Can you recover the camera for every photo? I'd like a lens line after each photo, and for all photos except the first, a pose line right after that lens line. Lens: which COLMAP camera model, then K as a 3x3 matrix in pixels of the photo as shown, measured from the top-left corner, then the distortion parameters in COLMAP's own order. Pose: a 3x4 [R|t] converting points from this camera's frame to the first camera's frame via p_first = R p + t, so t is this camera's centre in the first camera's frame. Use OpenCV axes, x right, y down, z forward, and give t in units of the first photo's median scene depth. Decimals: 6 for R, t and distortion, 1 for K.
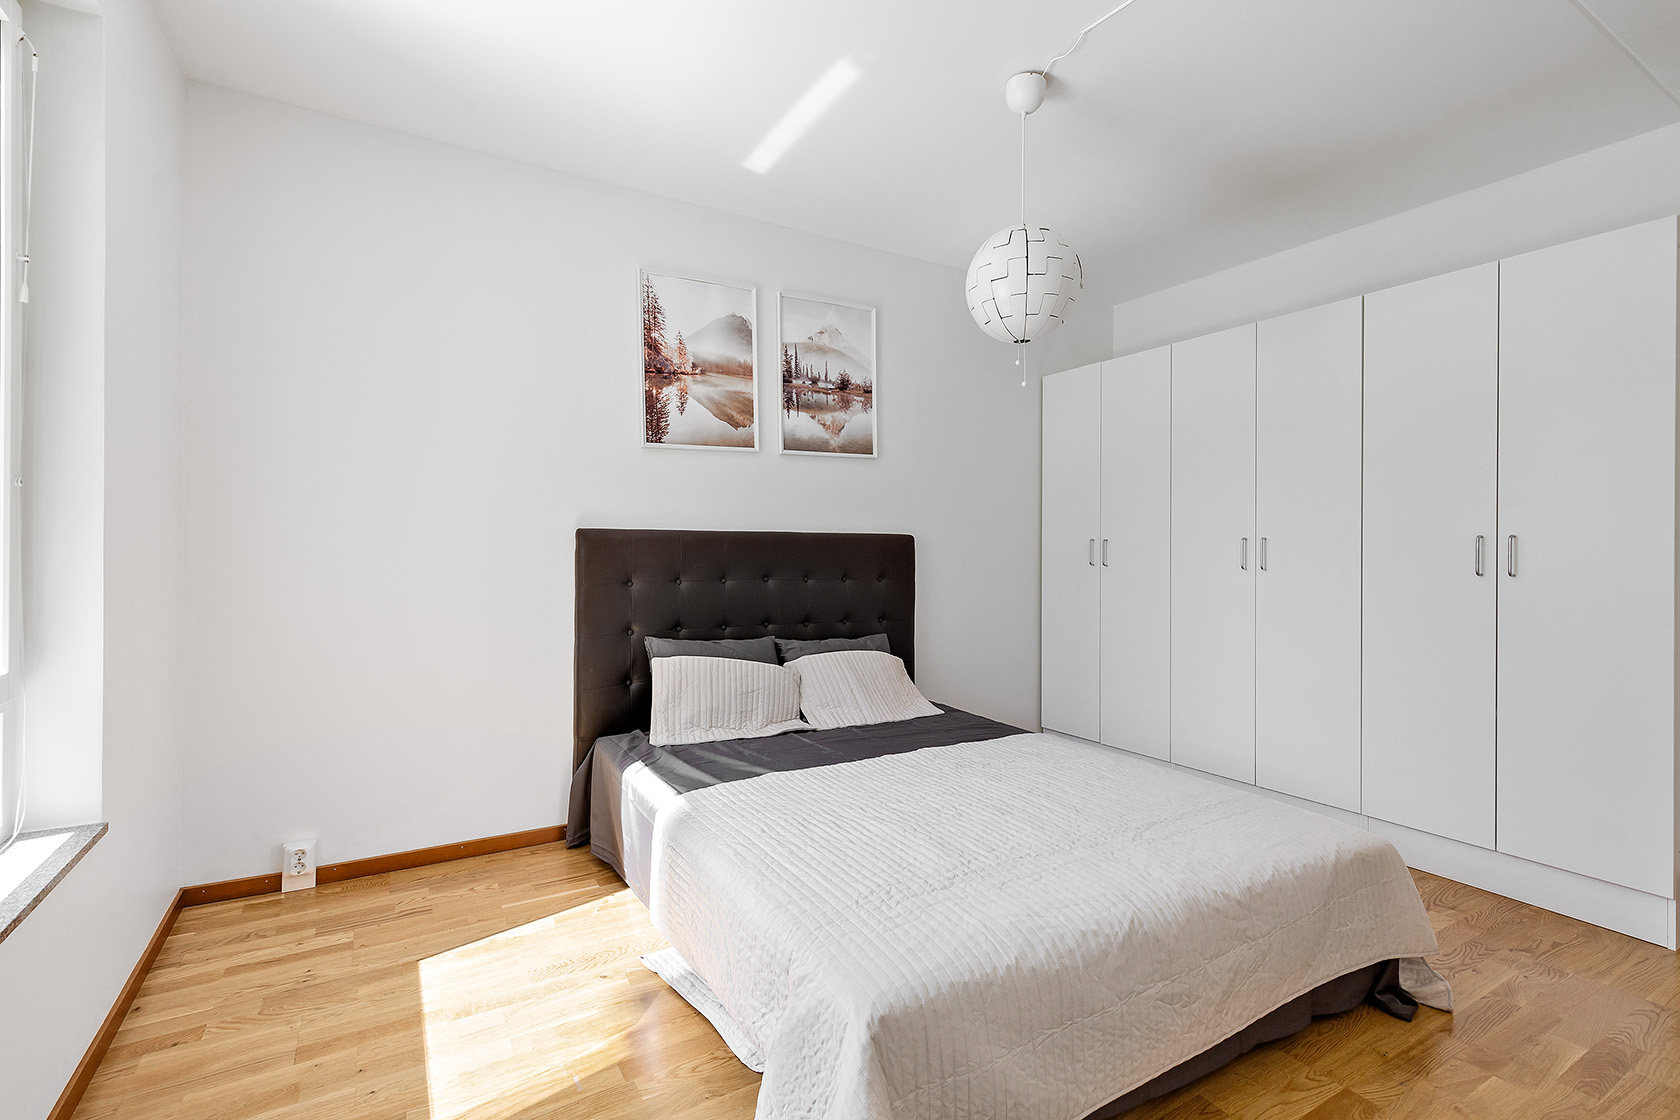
lens RADIAL K [[763.8, 0, 837.1], [0, 763.8, 551.2], [0, 0, 1]] dist [0.014876, 0.000098]
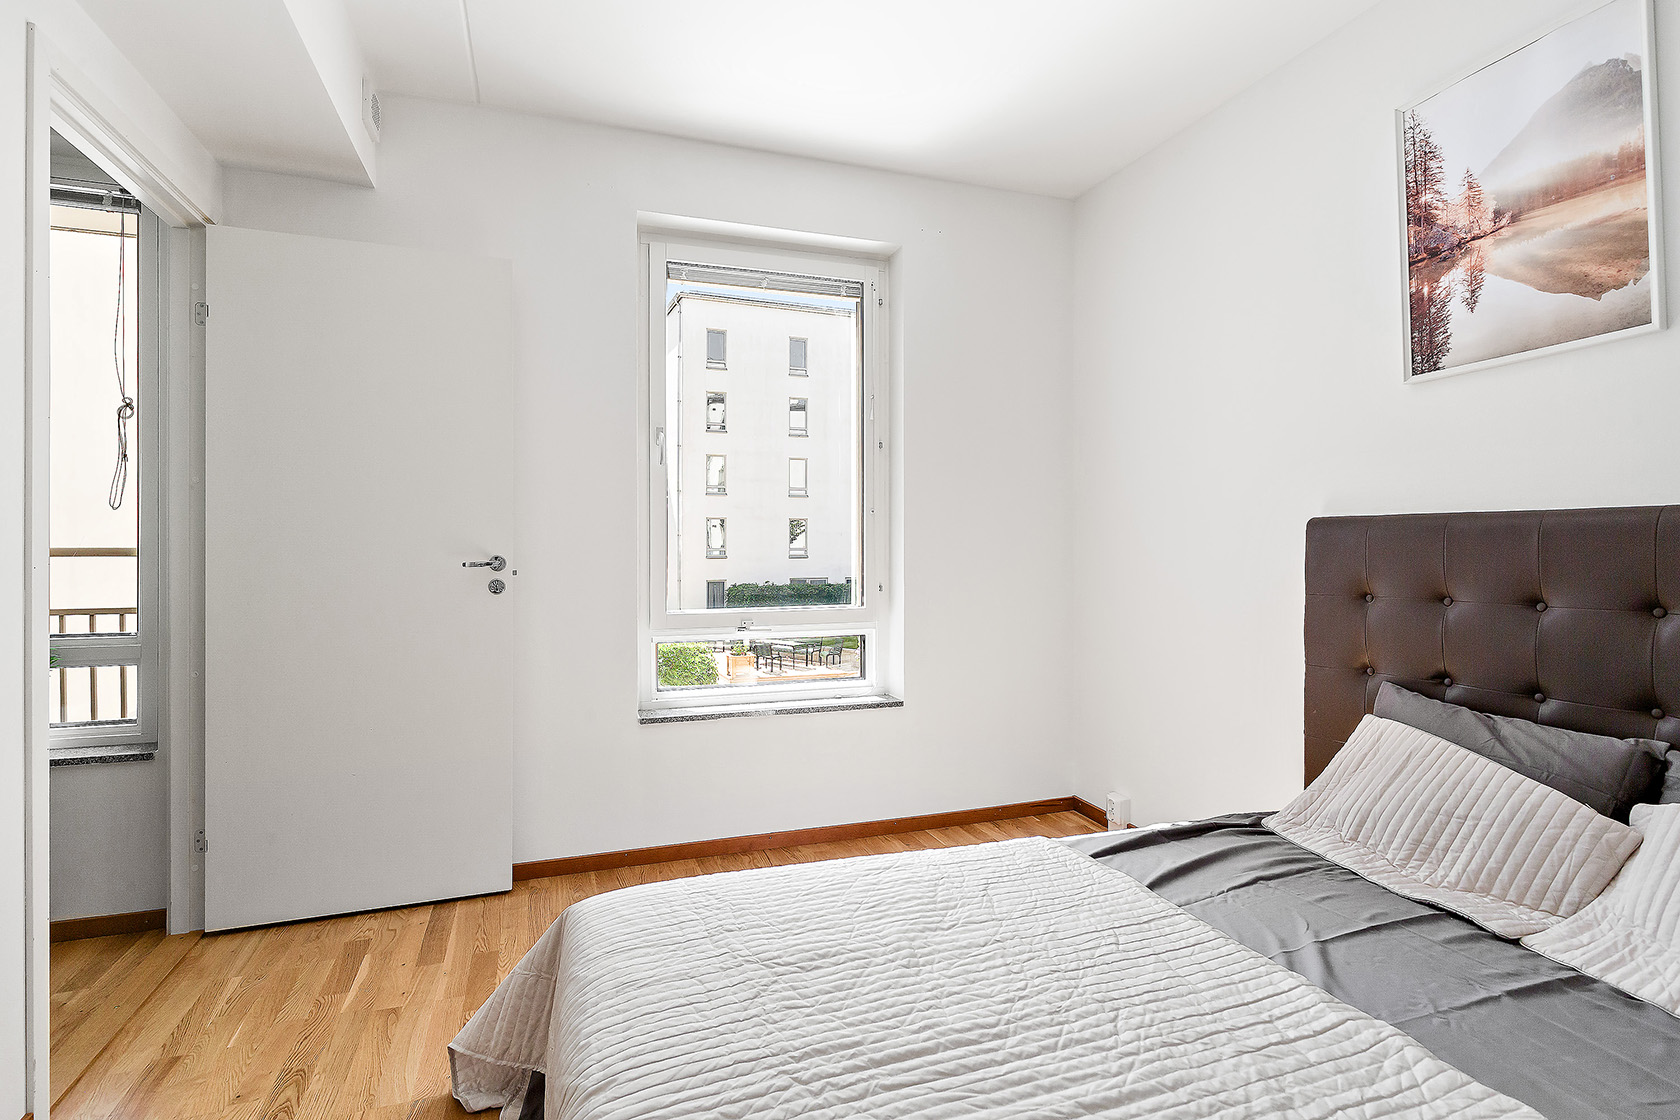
lens RADIAL K [[812.1, 0, 830.3], [0, 812.1, 553.7], [0, 0, 1]] dist [-0.002790, 0.000228]
pose [[-0.189868, 0.003776, -0.981802, 0.485203], [-0.009523, 0.999938, 0.005688, 0.004313], [0.981763, 0.010429, -0.189821, 0.645068]]
